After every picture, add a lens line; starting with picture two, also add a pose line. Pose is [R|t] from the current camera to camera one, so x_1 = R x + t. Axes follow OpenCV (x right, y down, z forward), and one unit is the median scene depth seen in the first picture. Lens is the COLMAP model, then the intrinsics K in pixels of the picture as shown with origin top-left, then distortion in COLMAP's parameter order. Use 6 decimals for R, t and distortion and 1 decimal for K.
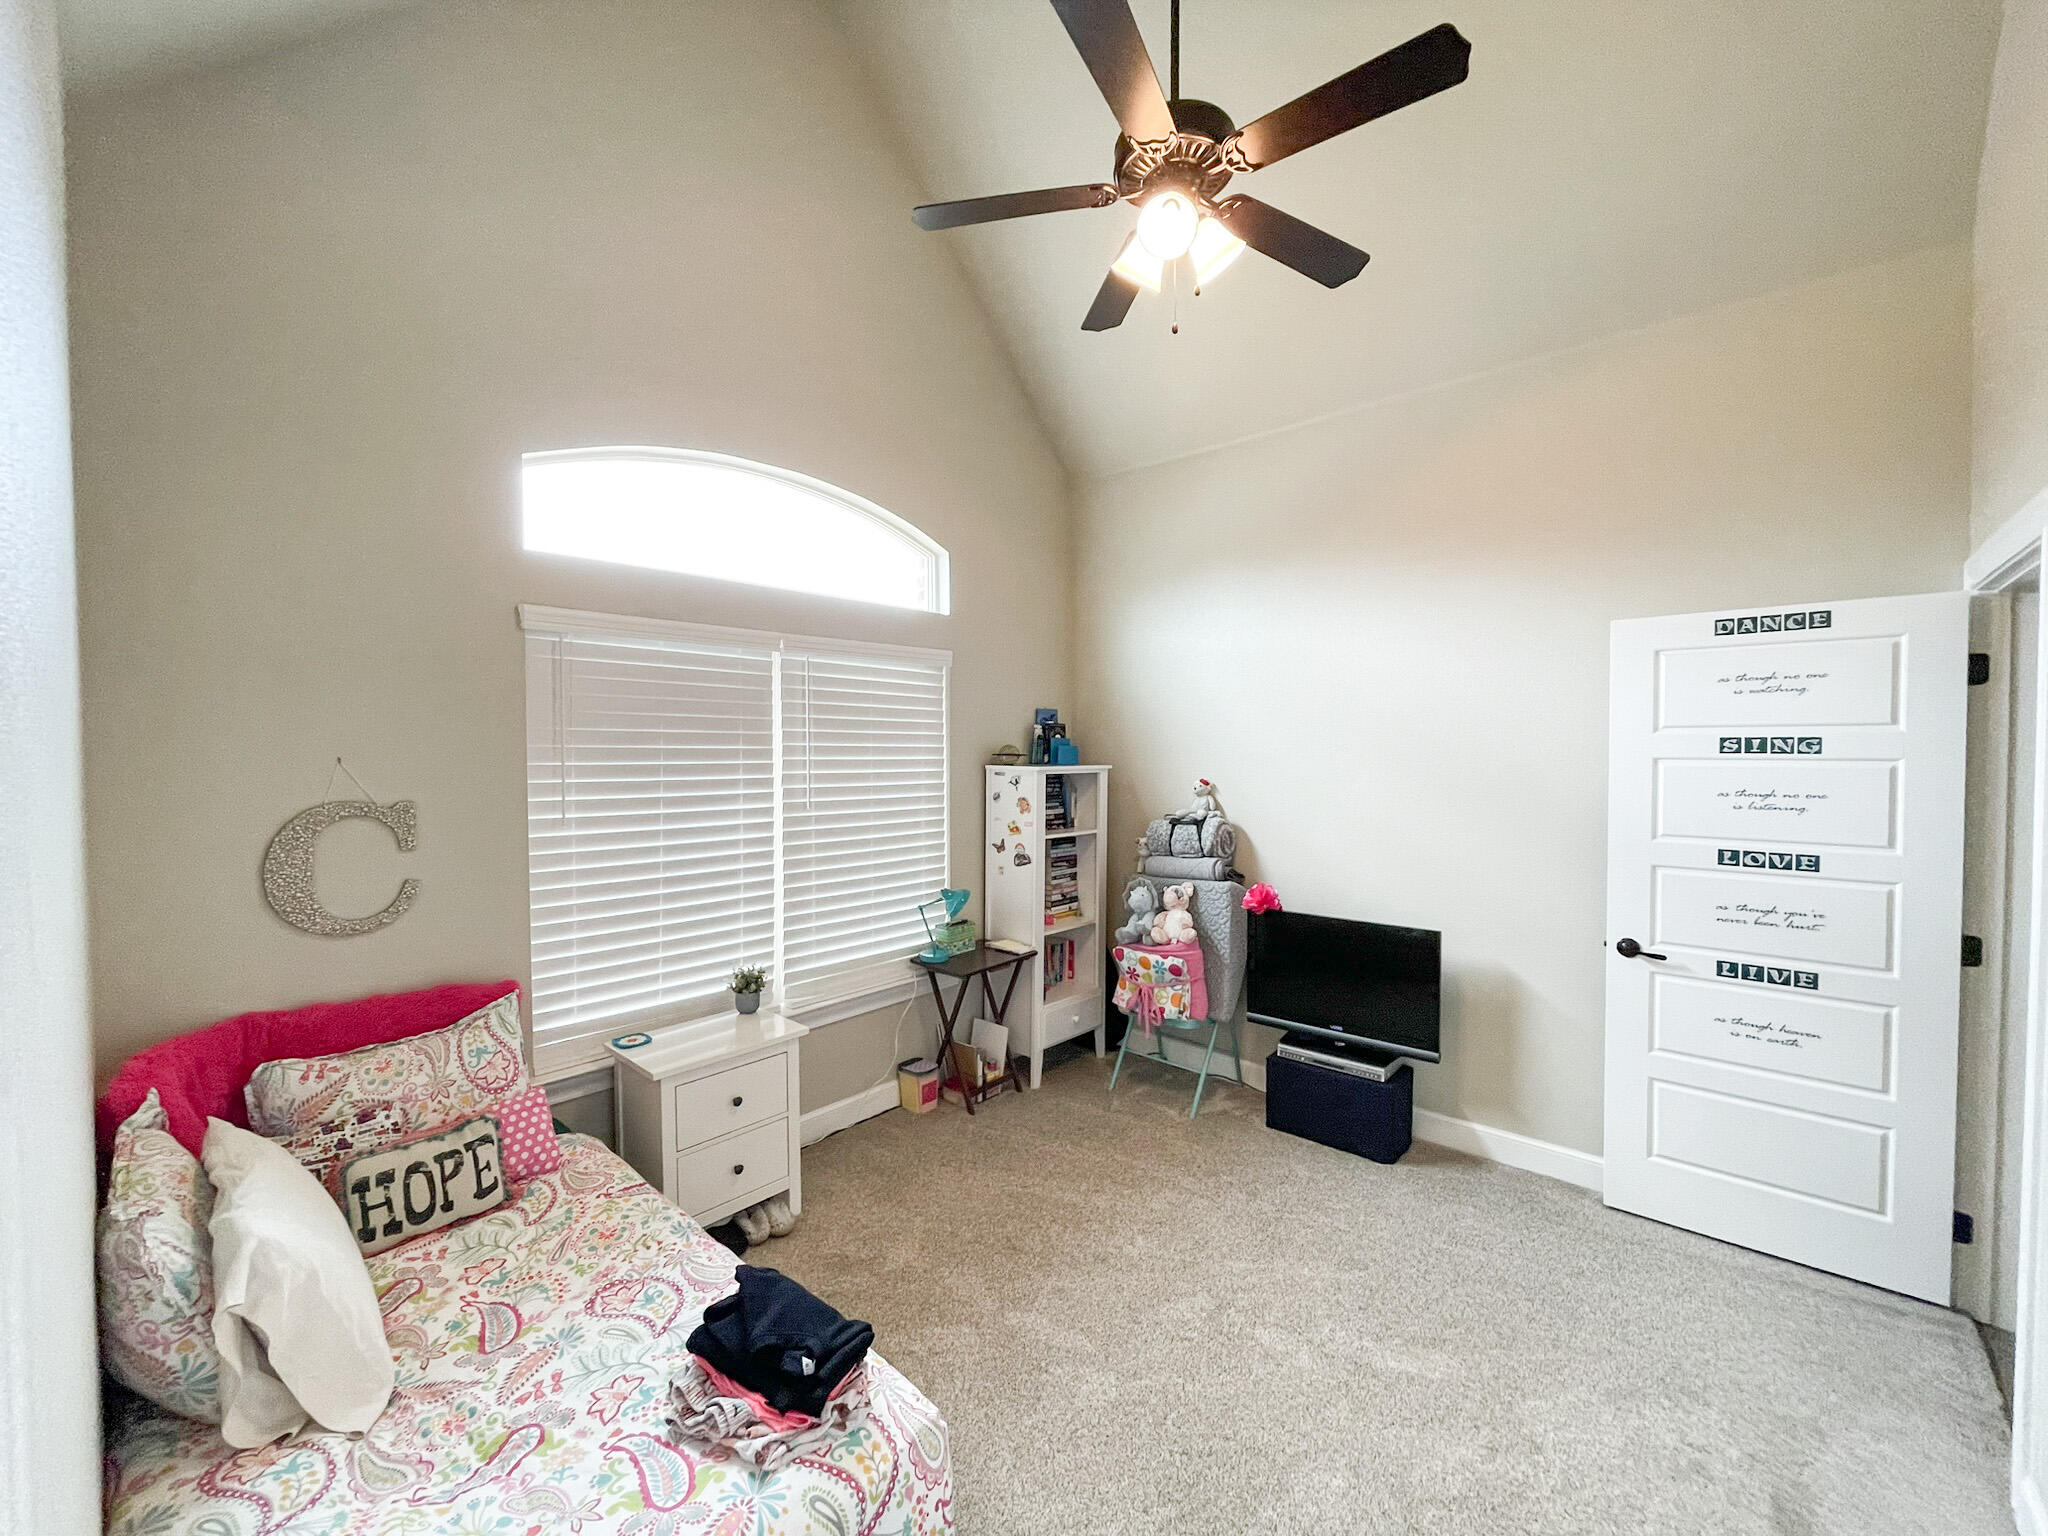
lens RADIAL K [[830.8, 0, 1011.9], [0, 830.8, 764.8], [0, 0, 1]] dist [-0.004215, 0.000380]
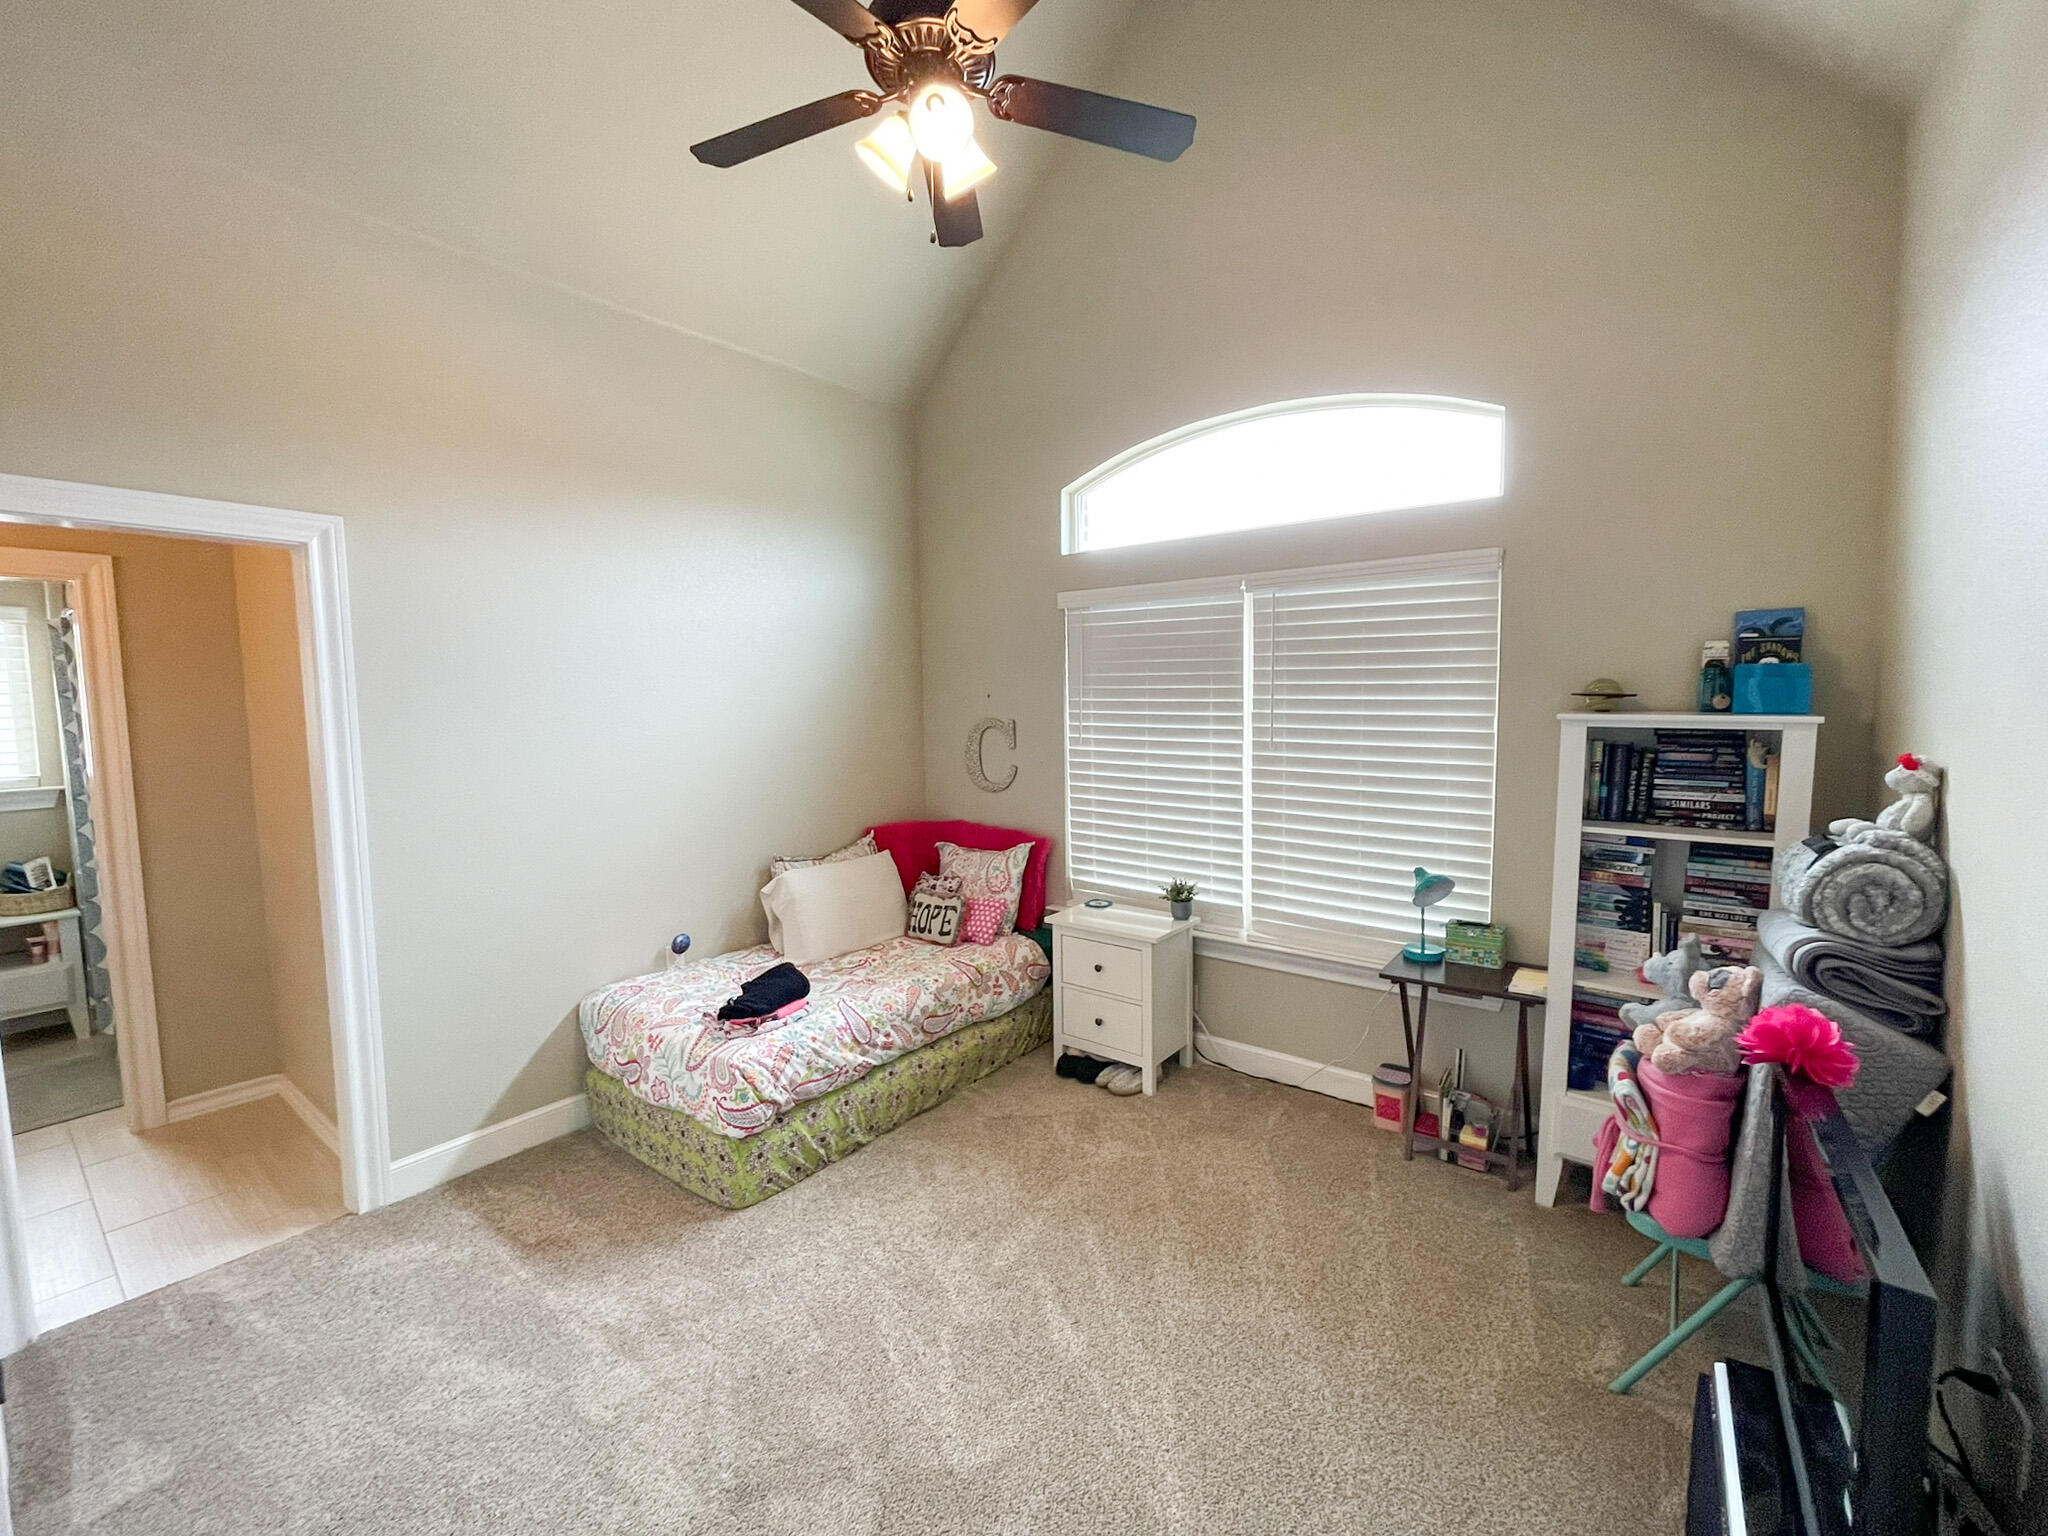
lens RADIAL K [[830.8, 0, 1018.5], [0, 830.8, 763.7], [0, 0, 1]] dist [-0.004215, 0.000380]
pose [[0.083407, 0.083582, -0.993004, 0.761293], [-0.014335, 0.996474, 0.082670, -0.006844], [0.996412, 0.007339, 0.084311, 0.660990]]
